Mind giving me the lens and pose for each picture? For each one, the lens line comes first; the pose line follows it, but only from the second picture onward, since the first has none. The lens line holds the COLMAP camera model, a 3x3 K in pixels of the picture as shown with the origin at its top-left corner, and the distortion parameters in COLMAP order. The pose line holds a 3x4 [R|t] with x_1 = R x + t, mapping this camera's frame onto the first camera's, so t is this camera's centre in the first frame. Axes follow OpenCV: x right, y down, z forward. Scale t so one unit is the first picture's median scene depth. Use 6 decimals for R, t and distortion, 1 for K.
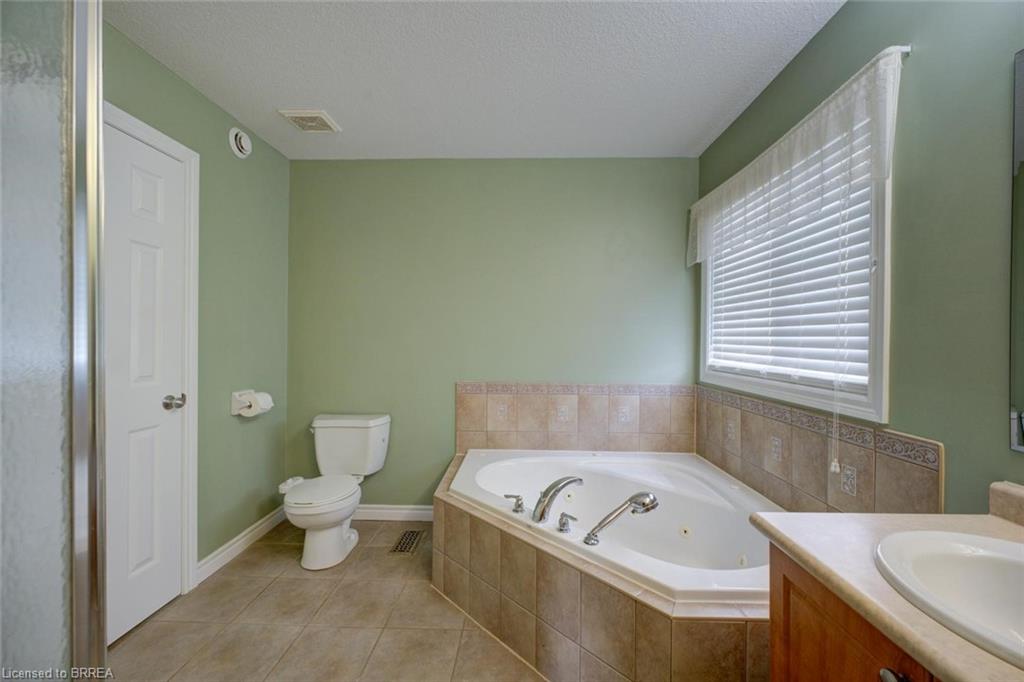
lens RADIAL K [[408.9, 0, 512.7], [0, 408.9, 341.3], [0, 0, 1]] dist [0.000257, -0.000078]
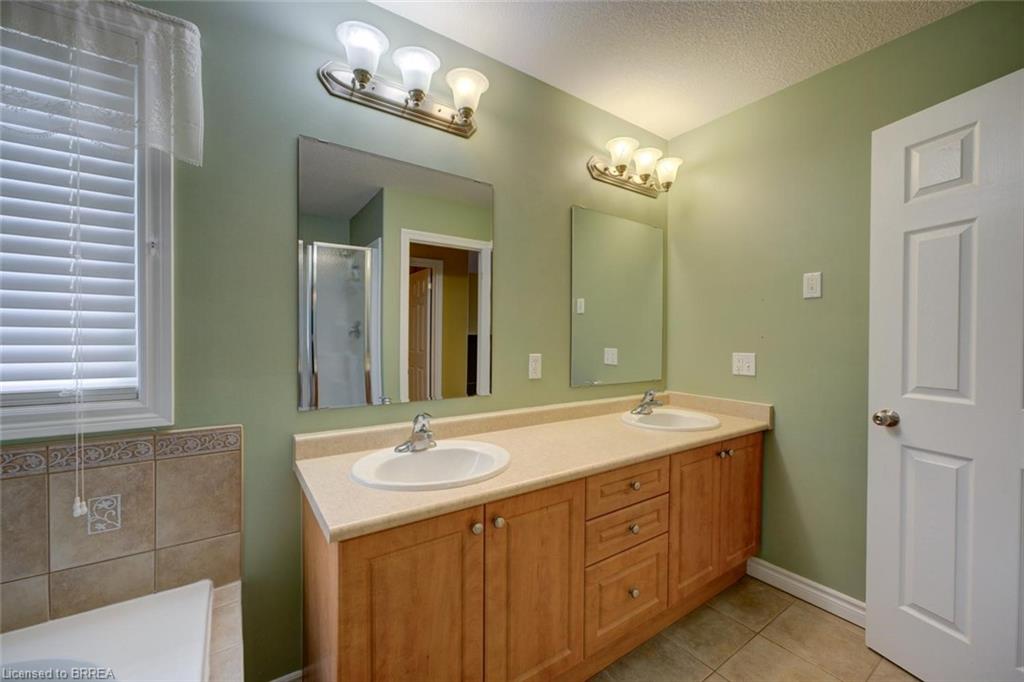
lens RADIAL K [[408.9, 0, 511.9], [0, 408.9, 340.9], [0, 0, 1]] dist [0.000257, -0.000078]
pose [[-0.587035, -0.017808, 0.809366, -0.263596], [-0.005656, 0.999824, 0.017896, -0.007421], [-0.809542, 0.005928, -0.587032, 0.873193]]
